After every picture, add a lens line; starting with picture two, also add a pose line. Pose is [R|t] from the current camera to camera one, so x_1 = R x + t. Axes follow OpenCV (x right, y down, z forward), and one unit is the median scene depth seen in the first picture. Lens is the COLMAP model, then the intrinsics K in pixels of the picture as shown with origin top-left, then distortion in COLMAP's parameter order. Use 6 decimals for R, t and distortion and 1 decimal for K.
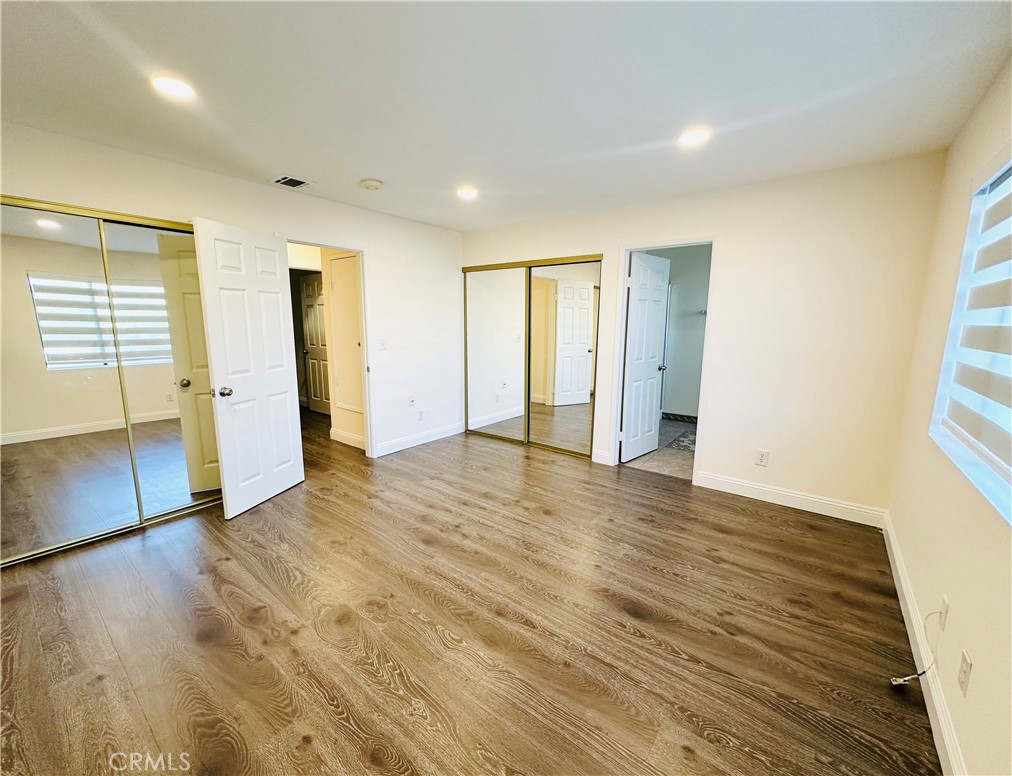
lens RADIAL K [[414.8, 0, 503.9], [0, 414.8, 389.2], [0, 0, 1]] dist [-0.000586, -0.000215]
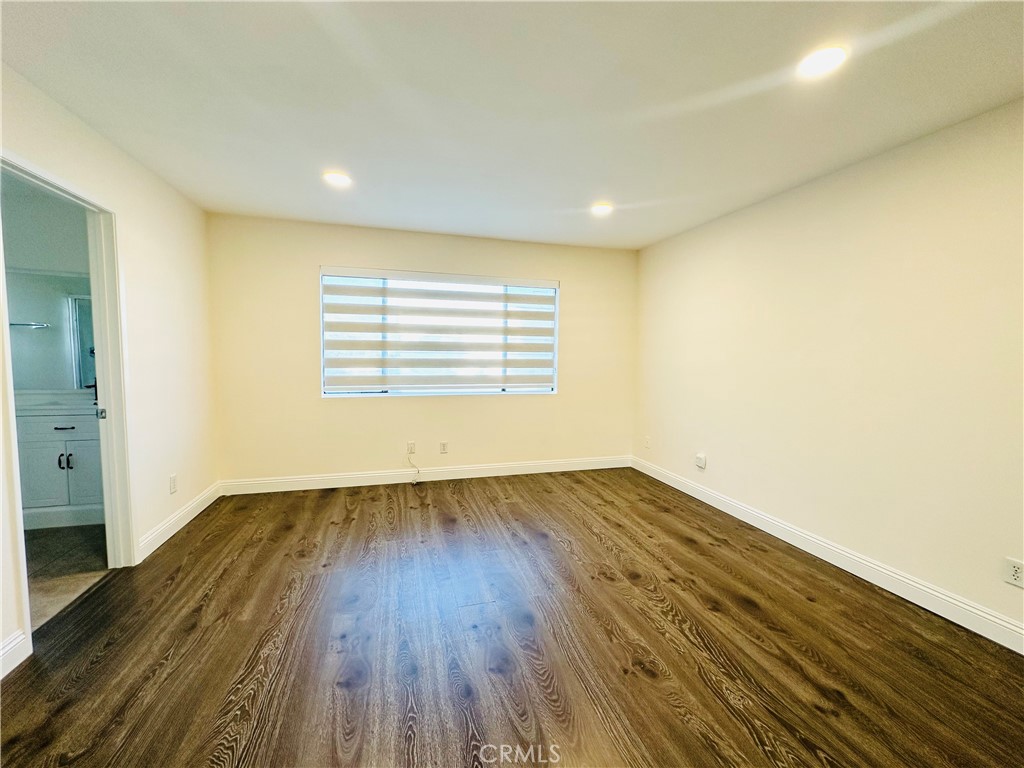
lens RADIAL K [[410.9, 0, 511.8], [0, 410.9, 382.3], [0, 0, 1]] dist [-0.003414, 0.000989]
pose [[-0.803353, -0.061650, 0.592303, -0.699419], [0.079306, 0.974691, 0.209016, -0.257617], [-0.590199, 0.214887, -0.778132, 1.827697]]
